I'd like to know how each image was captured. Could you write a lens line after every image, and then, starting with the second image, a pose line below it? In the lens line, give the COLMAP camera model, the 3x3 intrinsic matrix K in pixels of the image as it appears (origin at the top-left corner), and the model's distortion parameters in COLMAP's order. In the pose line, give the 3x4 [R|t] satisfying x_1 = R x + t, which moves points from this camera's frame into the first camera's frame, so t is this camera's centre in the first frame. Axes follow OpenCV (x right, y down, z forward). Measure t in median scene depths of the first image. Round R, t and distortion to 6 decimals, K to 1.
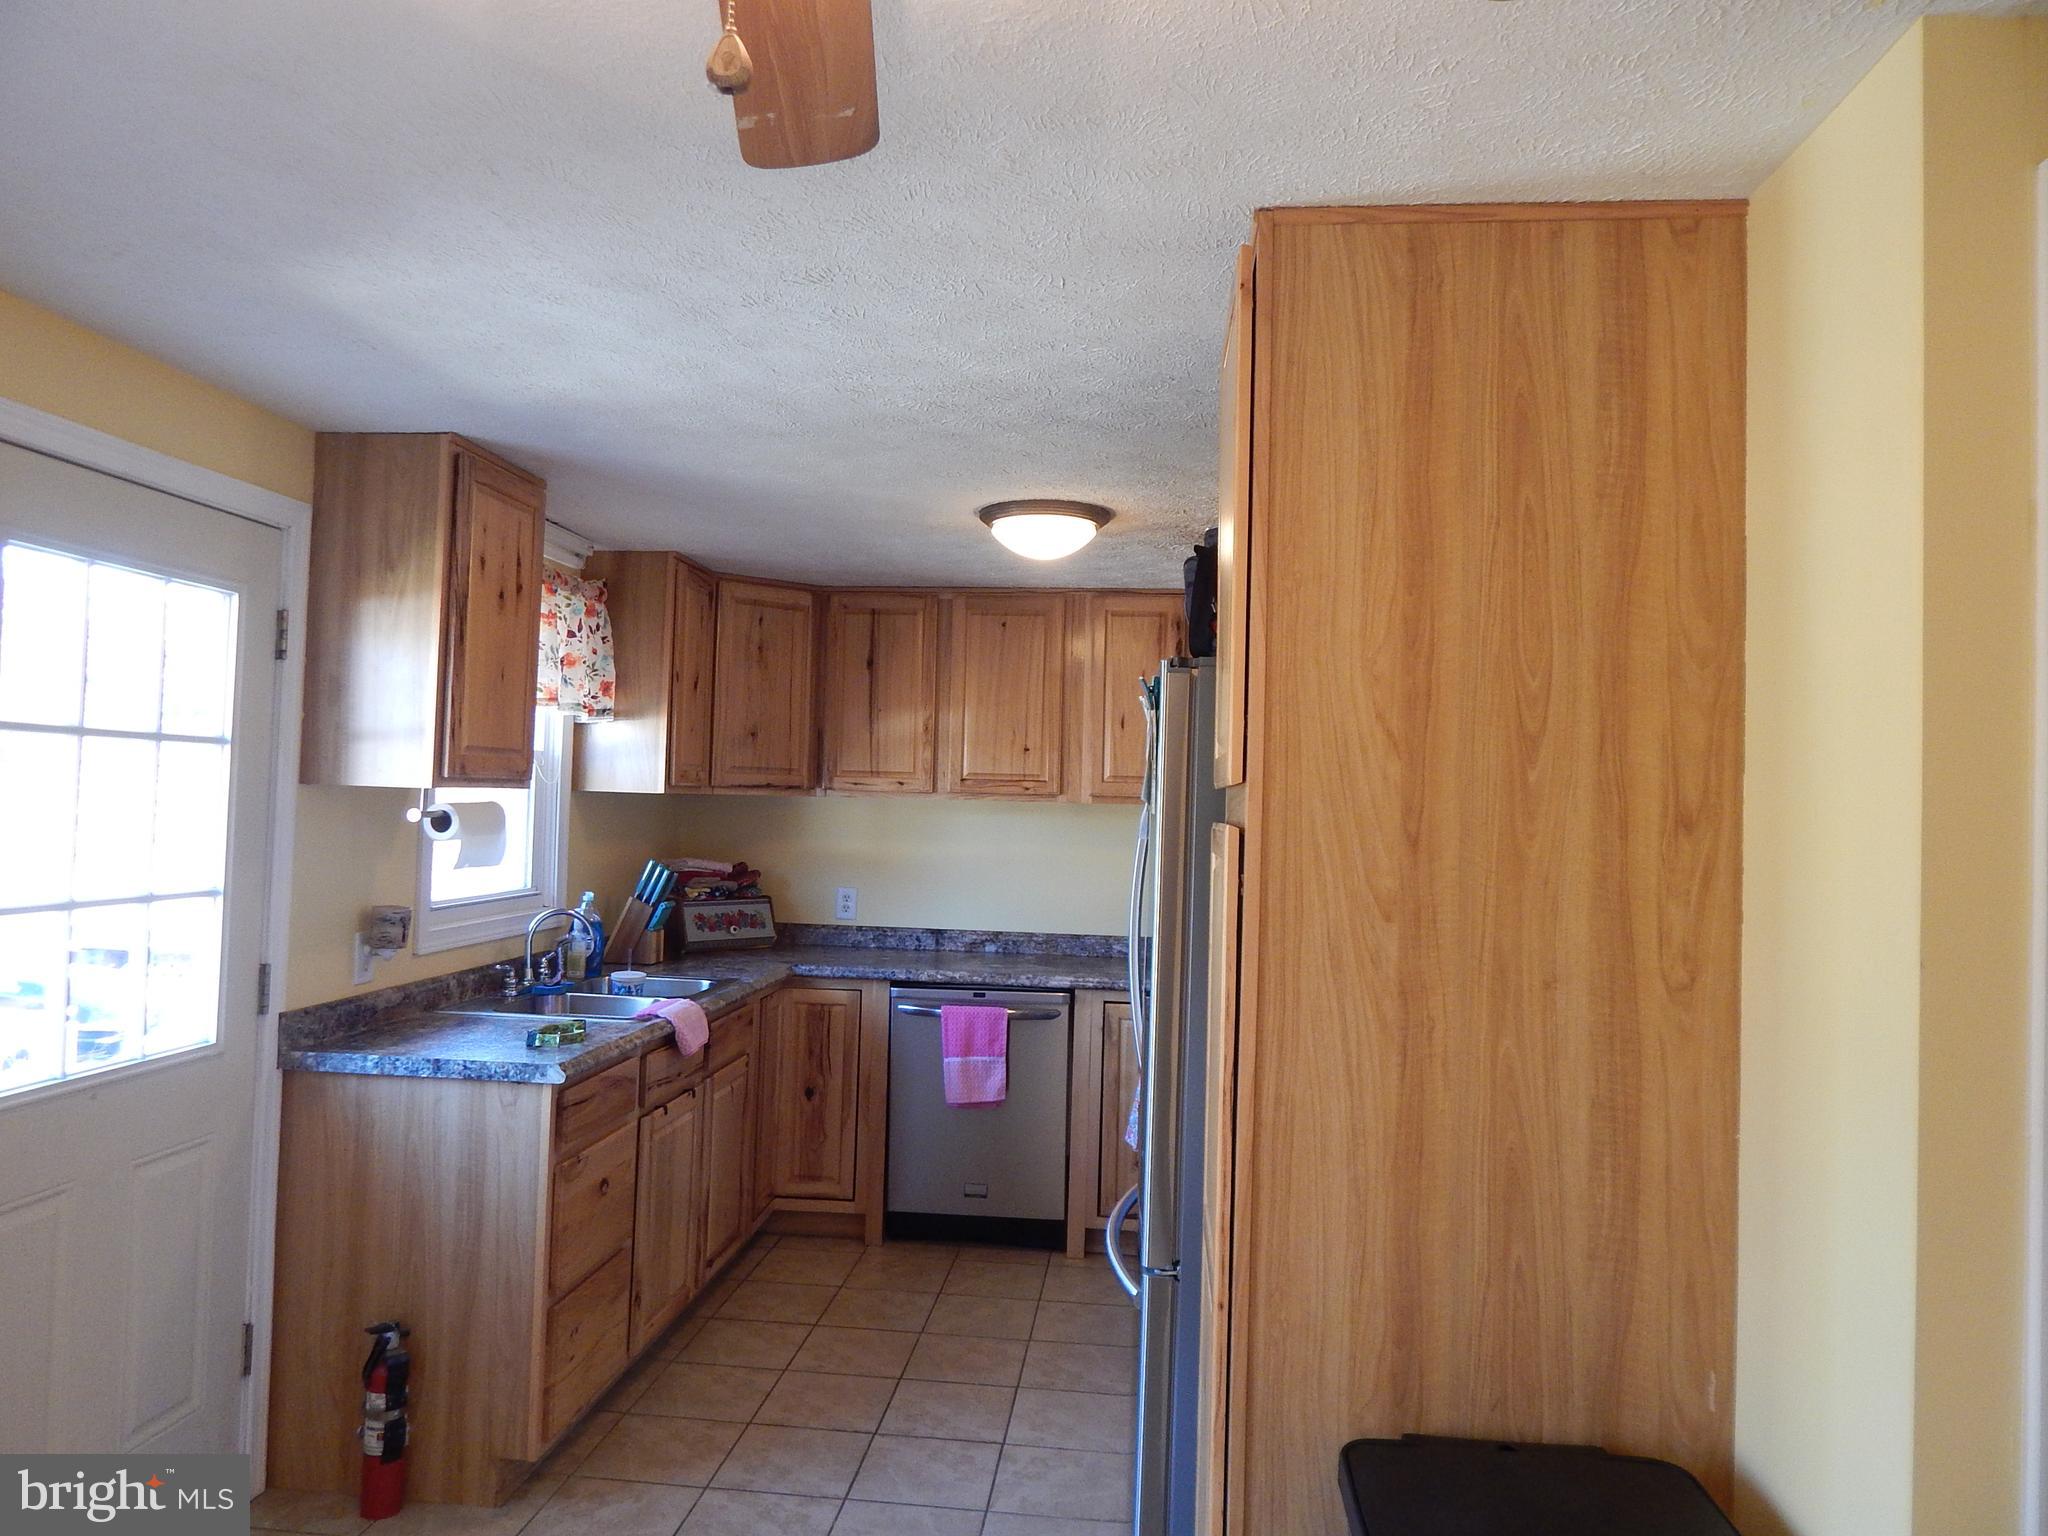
lens RADIAL K [[1342.0, 0, 1022.7], [0, 1342.0, 758.7], [0, 0, 1]] dist [0.005355, -0.010514]
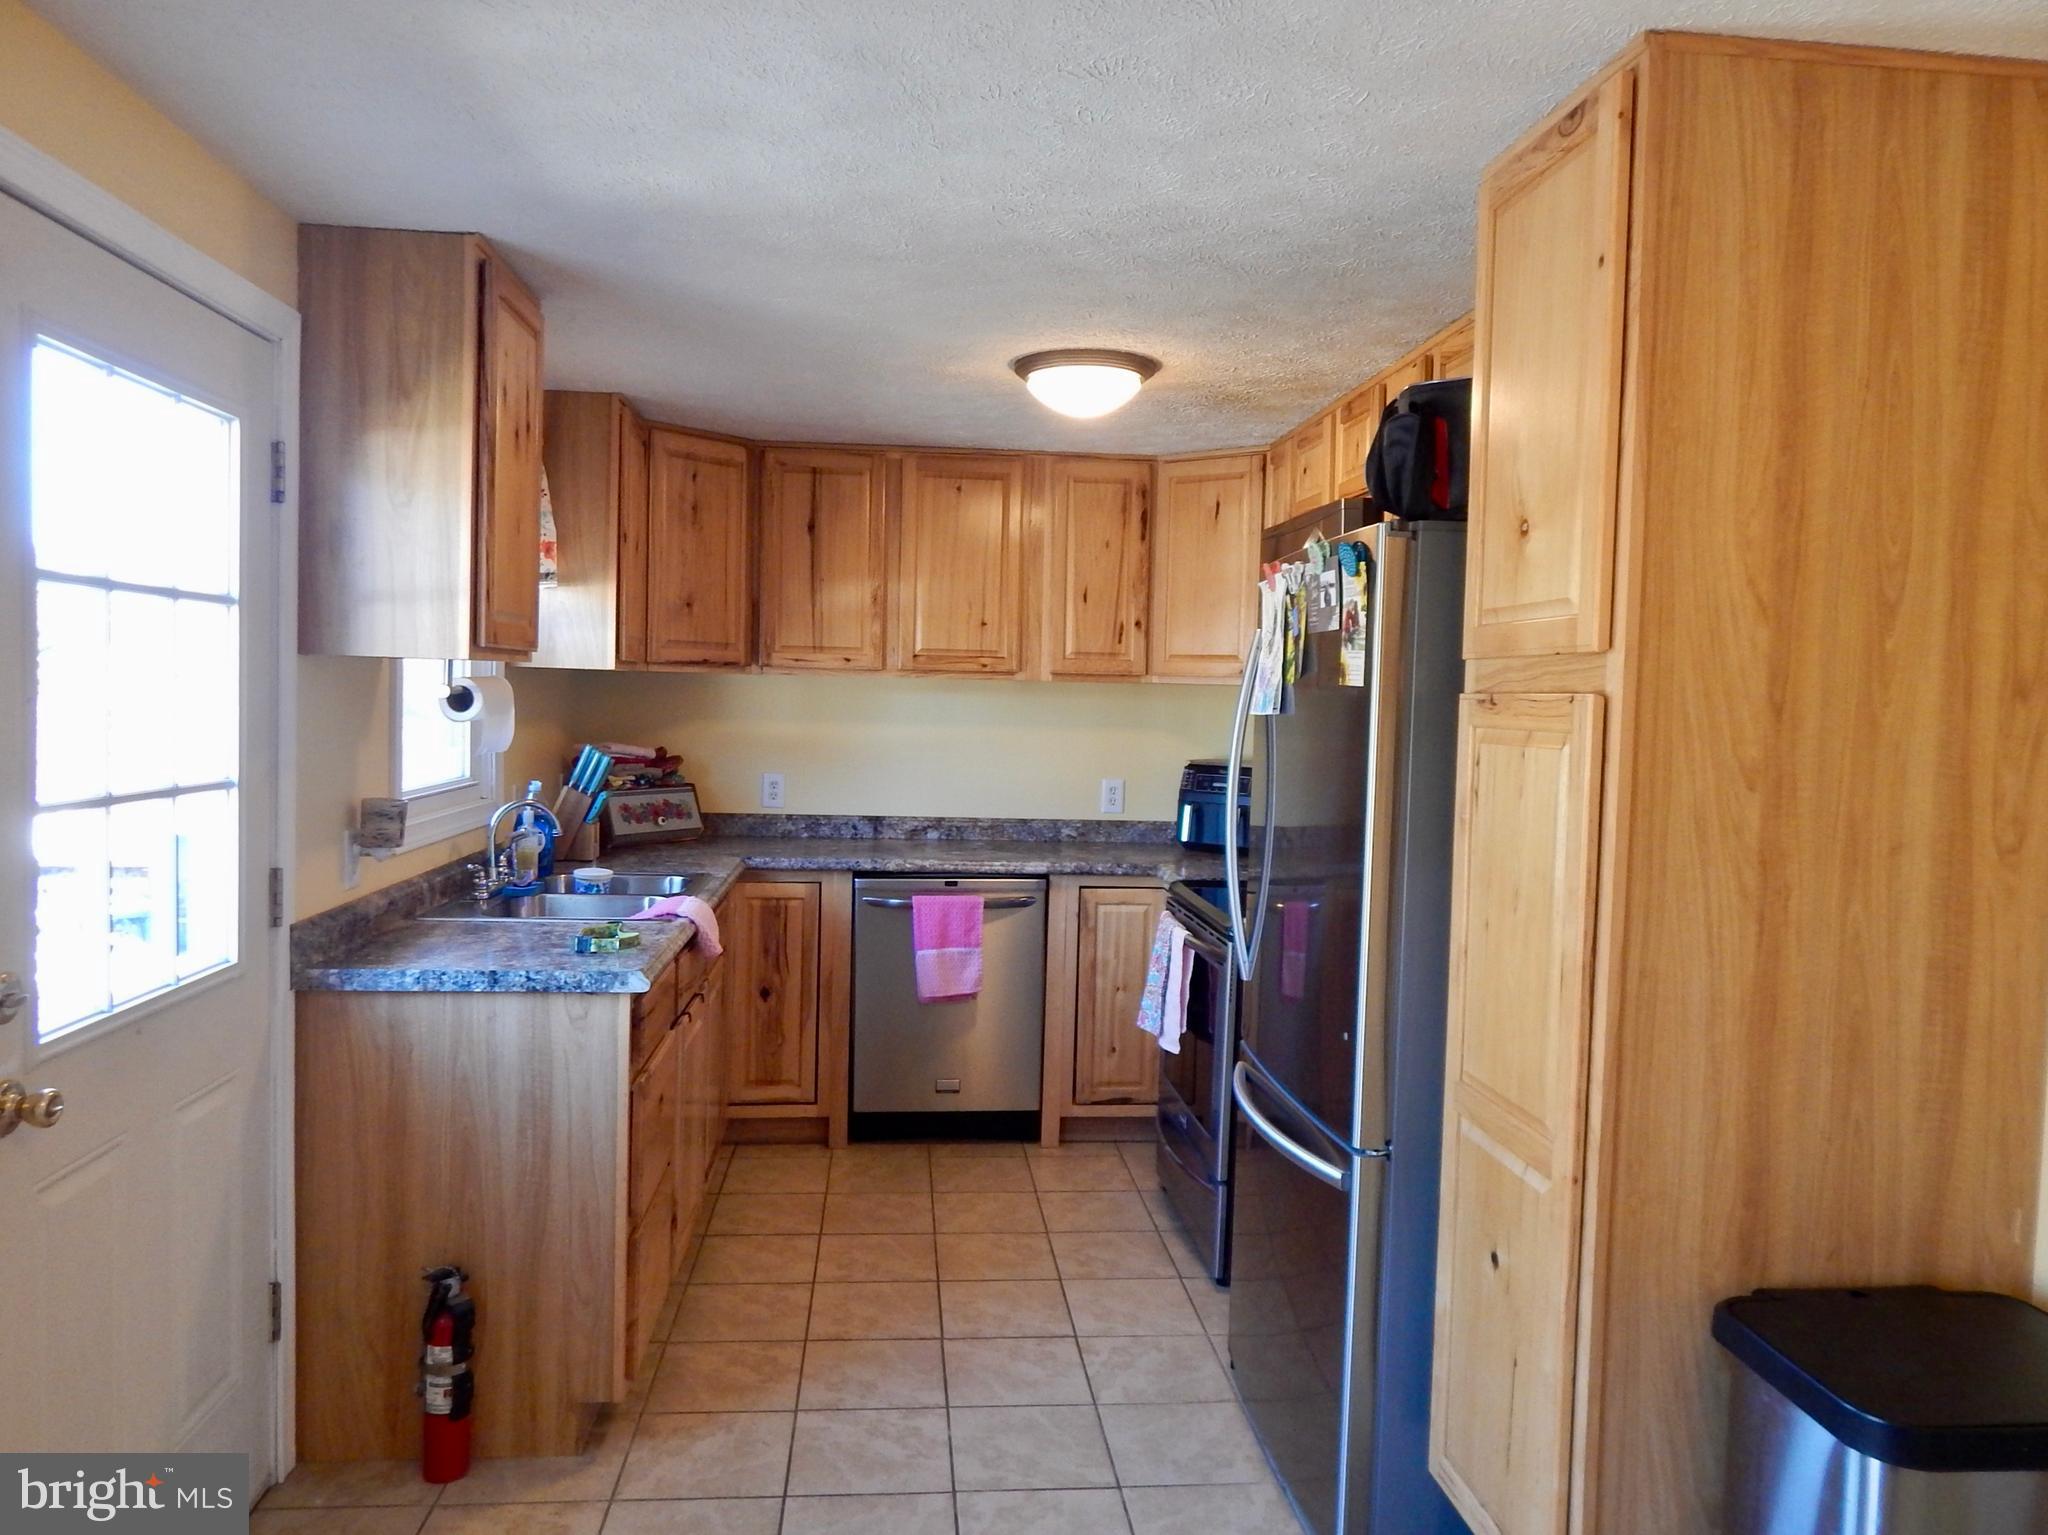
lens RADIAL K [[1388.6, 0, 1023.2], [0, 1388.6, 757.8], [0, 0, 1]] dist [-0.001267, -0.004794]
pose [[0.980888, -0.010707, 0.194279, -0.270363], [-0.005653, 0.996495, 0.083463, 0.008771], [-0.194491, -0.082966, 0.977389, 0.064296]]
